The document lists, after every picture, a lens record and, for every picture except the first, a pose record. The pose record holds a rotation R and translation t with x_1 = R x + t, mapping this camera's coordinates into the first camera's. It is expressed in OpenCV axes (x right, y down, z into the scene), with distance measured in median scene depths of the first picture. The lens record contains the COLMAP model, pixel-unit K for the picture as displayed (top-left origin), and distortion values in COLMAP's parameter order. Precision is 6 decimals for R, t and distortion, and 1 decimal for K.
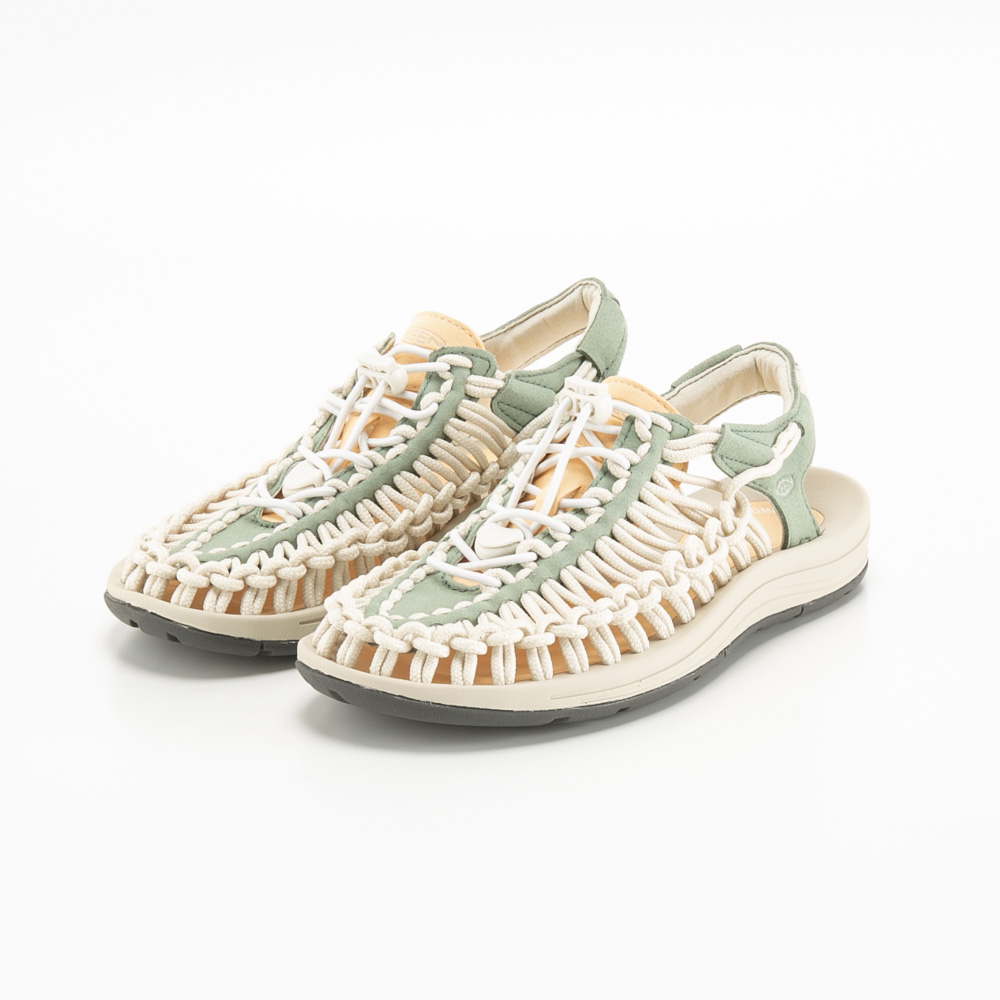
lens RADIAL K [[2495.6, 0, 500.1], [0, 2495.6, 499.3], [0, 0, 1]] dist [-0.118128, 0.000000]
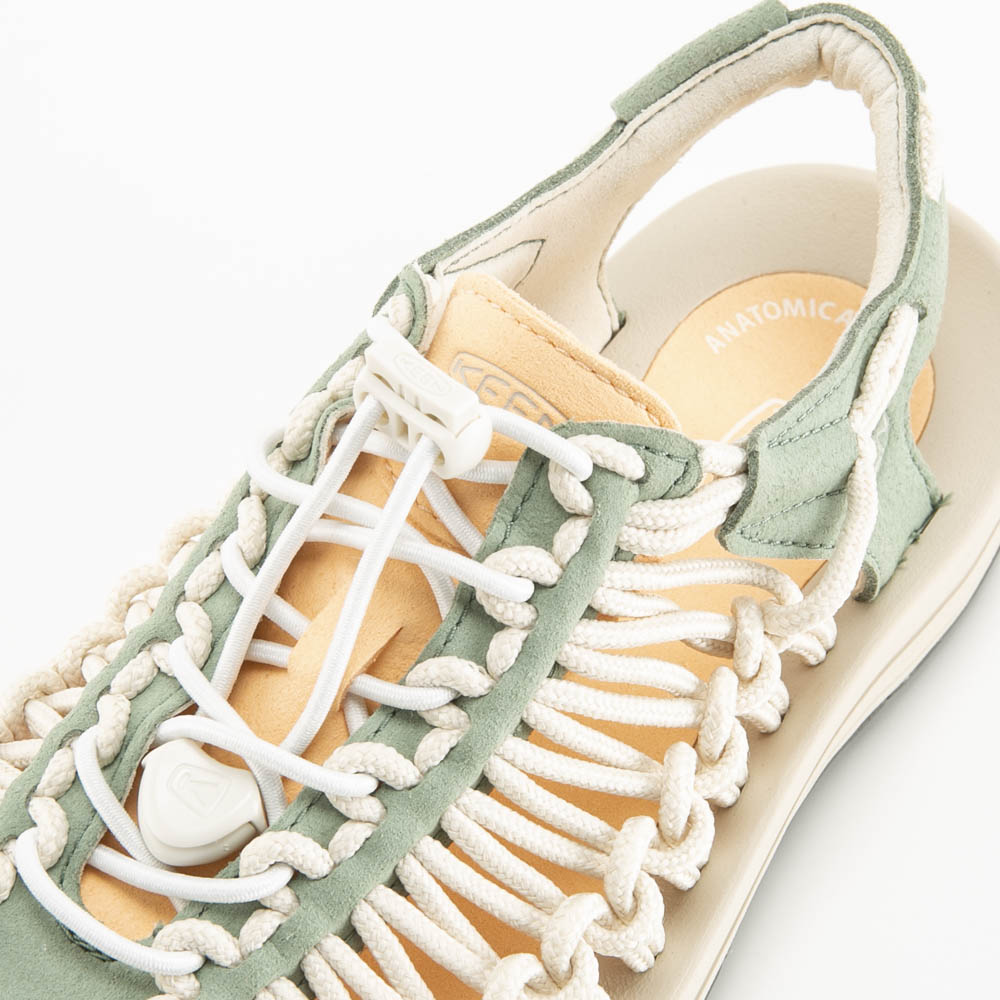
lens RADIAL K [[2495.6, 0, 496.2], [0, 2495.6, 500.5], [0, 0, 1]] dist [-0.118128, 0.000000]
pose [[0.995782, -0.008593, 0.091347, 0.011308], [-0.038865, 0.862366, 0.504791, -0.223977], [-0.083112, -0.506212, 0.858395, 0.686746]]
